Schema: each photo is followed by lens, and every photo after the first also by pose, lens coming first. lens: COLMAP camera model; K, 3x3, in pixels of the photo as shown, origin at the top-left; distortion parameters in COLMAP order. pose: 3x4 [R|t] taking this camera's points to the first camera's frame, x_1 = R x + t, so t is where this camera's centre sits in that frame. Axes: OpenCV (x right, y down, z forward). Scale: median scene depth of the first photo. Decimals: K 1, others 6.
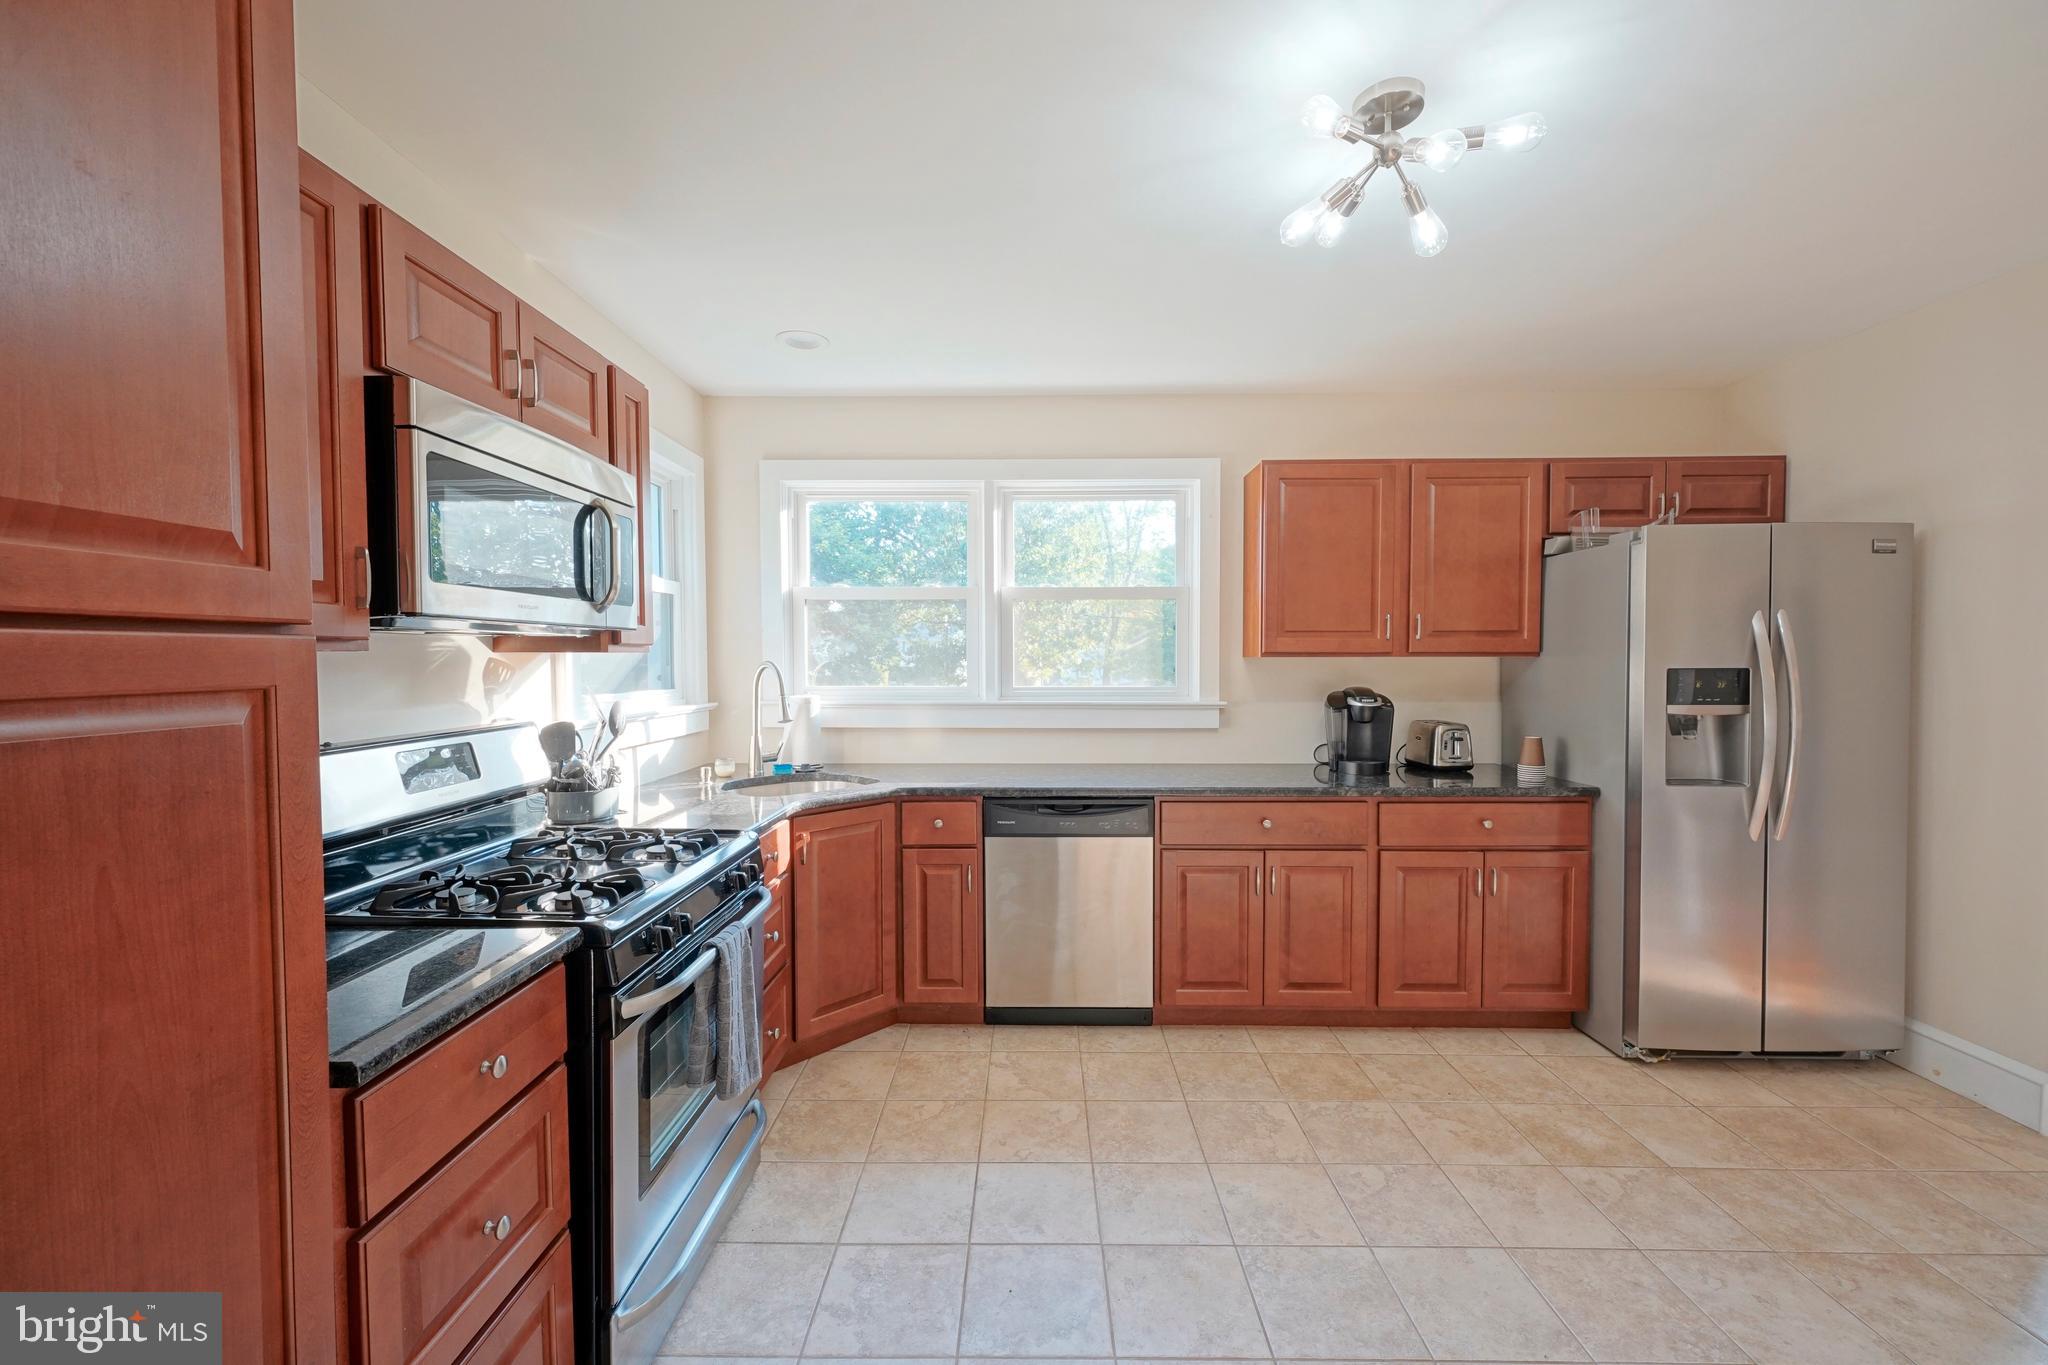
lens RADIAL K [[824.0, 0, 1024.0], [0, 824.0, 682.5], [0, 0, 1]] dist [0.007772, -0.000307]
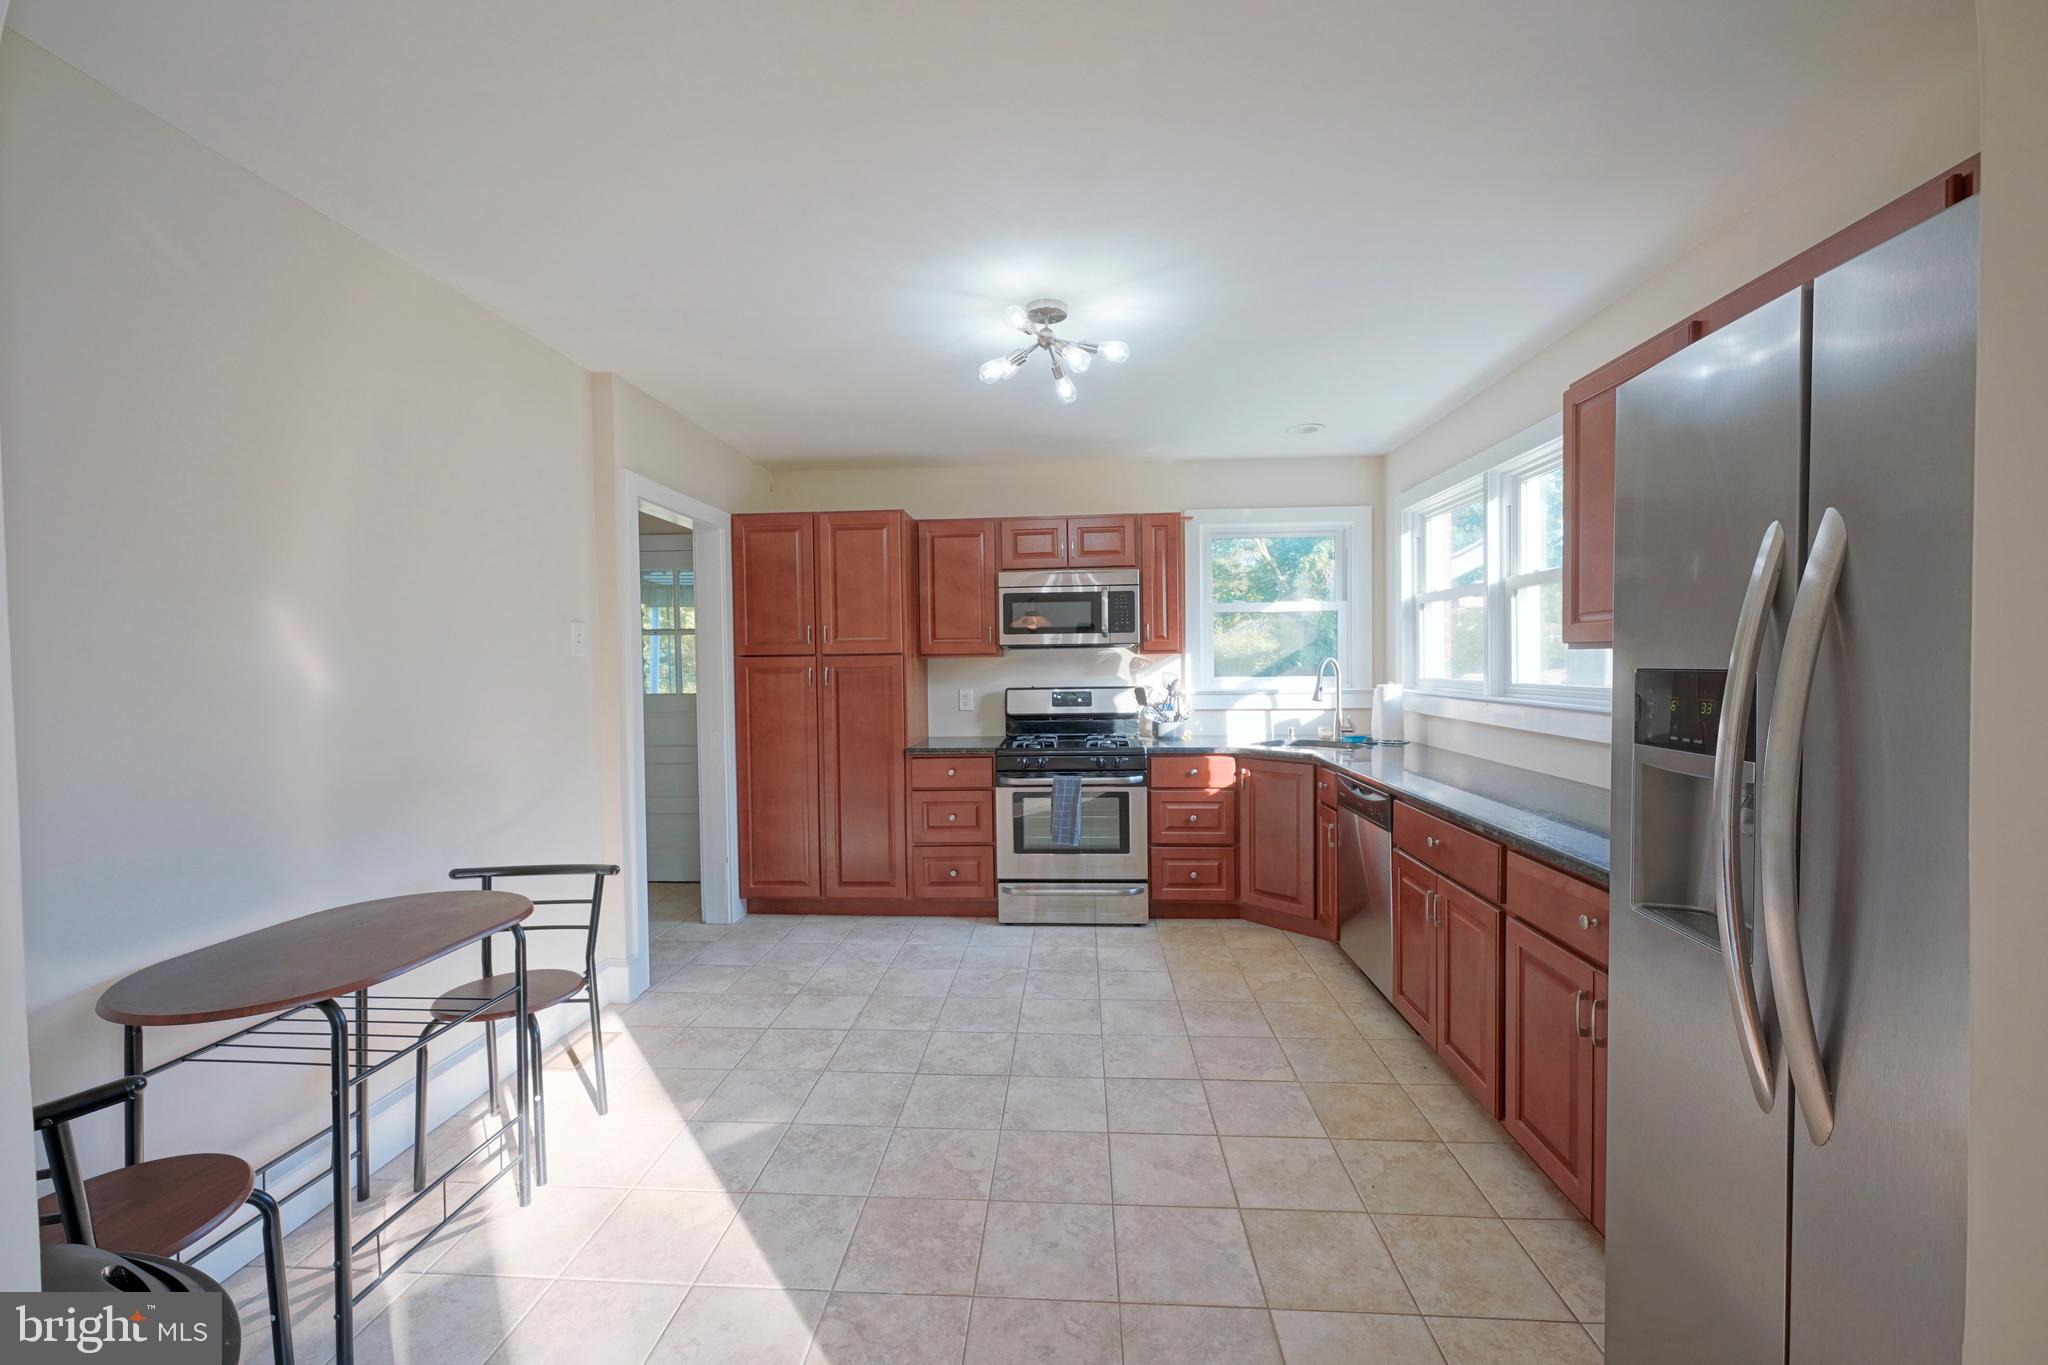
lens RADIAL K [[819.9, 0, 1021.5], [0, 819.9, 679.8], [0, 0, 1]] dist [0.007477, 0.000269]
pose [[-0.058014, 0.024713, -0.998010, 1.175987], [-0.018726, 0.999491, 0.025838, -0.015572], [0.998140, 0.020188, -0.057522, 0.608173]]
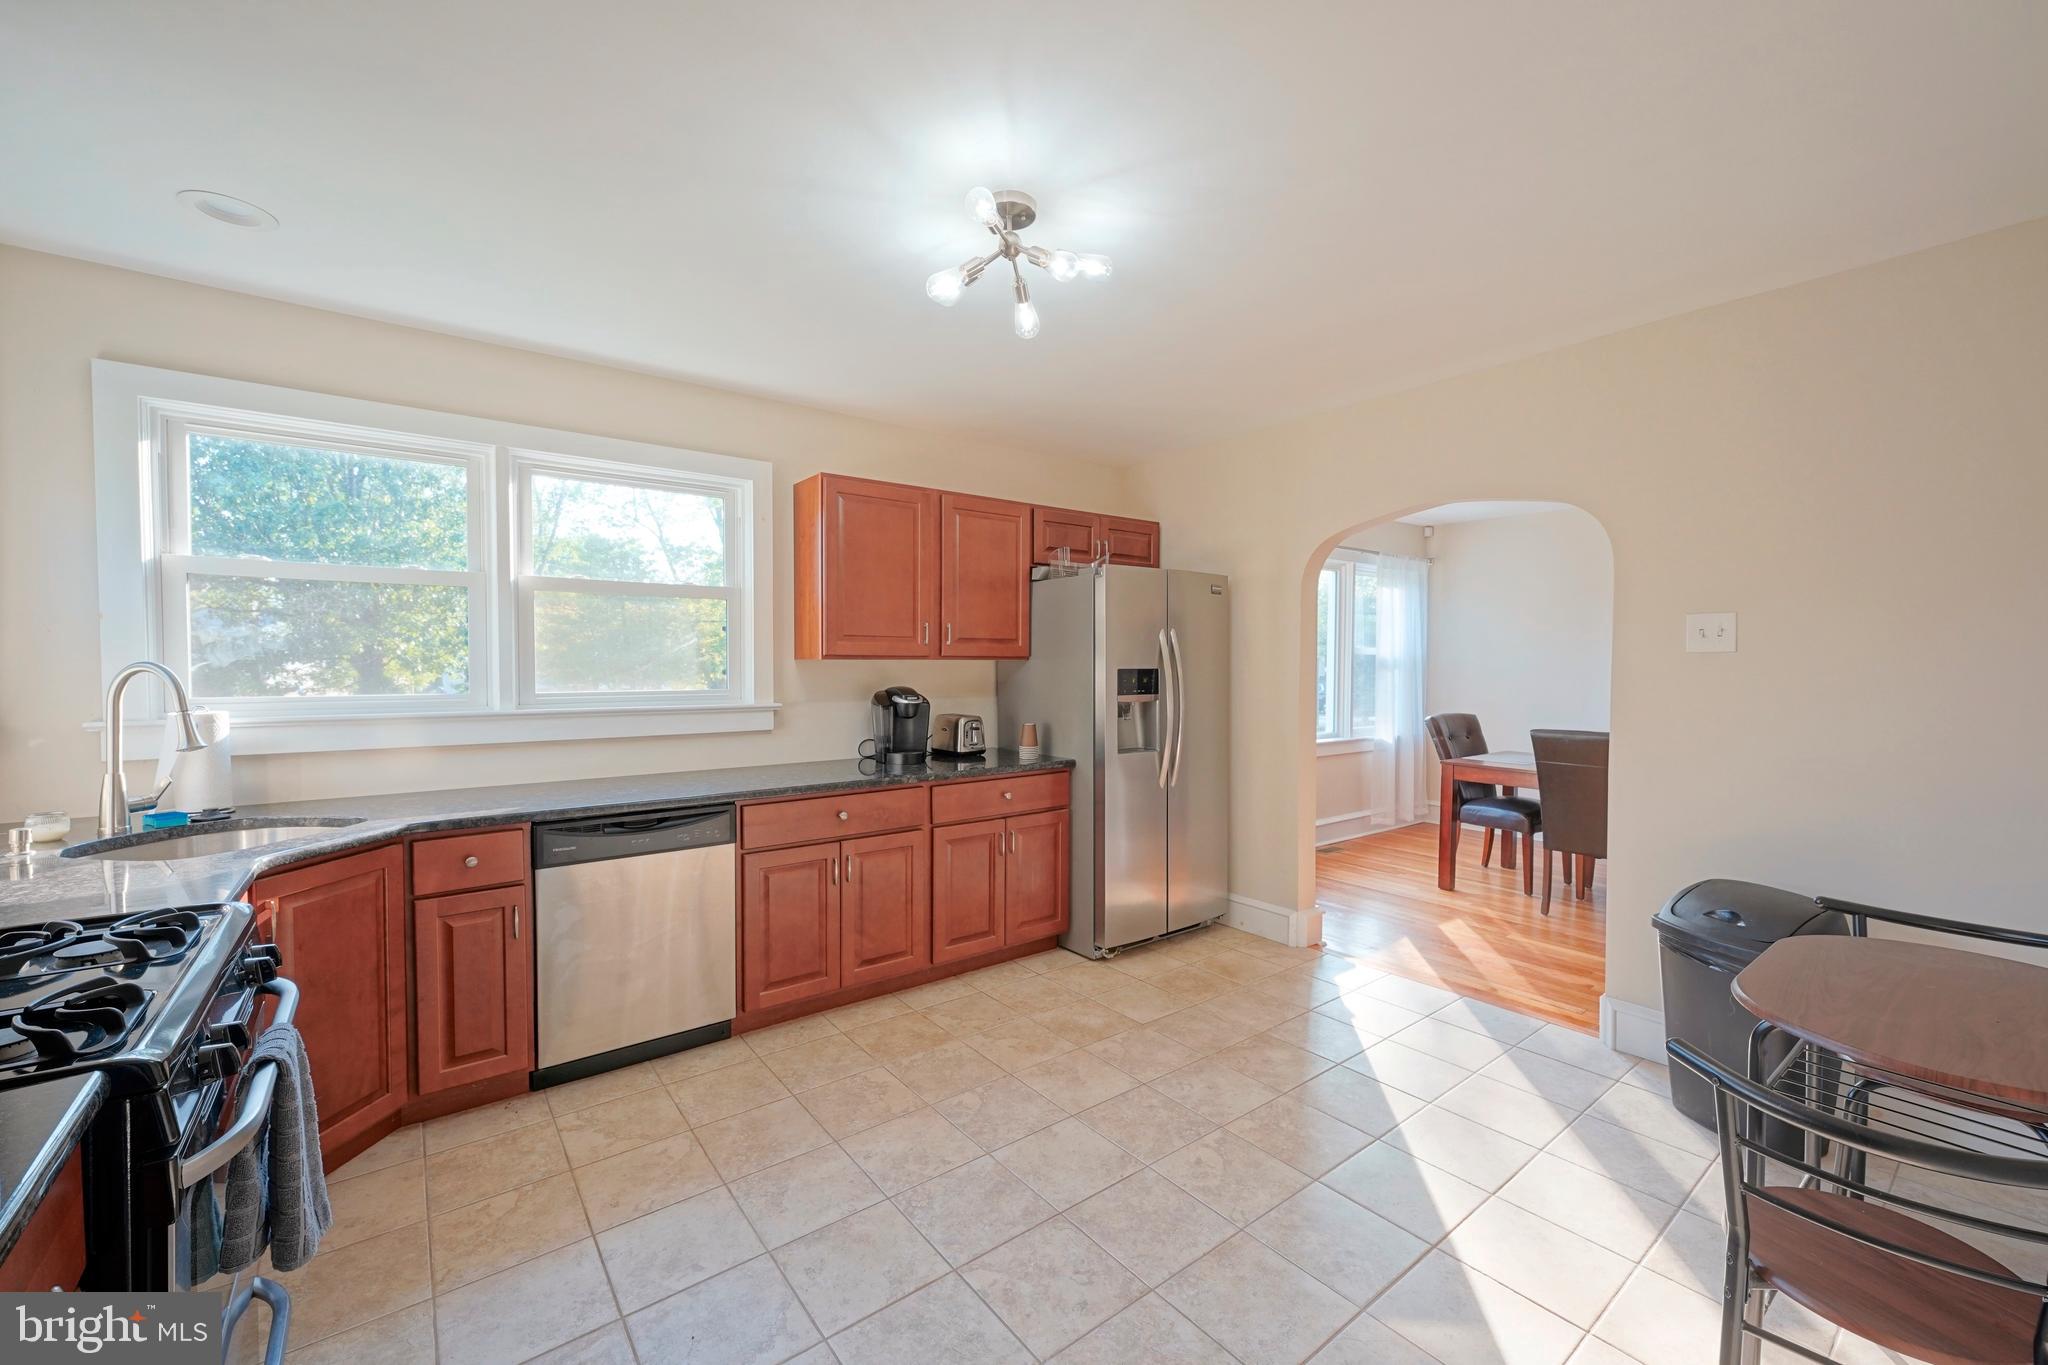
lens RADIAL K [[824.0, 0, 1024.0], [0, 824.0, 682.5], [0, 0, 1]] dist [0.007772, -0.000307]
pose [[0.784854, -0.012791, 0.619549, -0.178509], [0.015360, 0.999881, 0.001185, 0.001301], [-0.619491, 0.008587, 0.784957, 0.018193]]
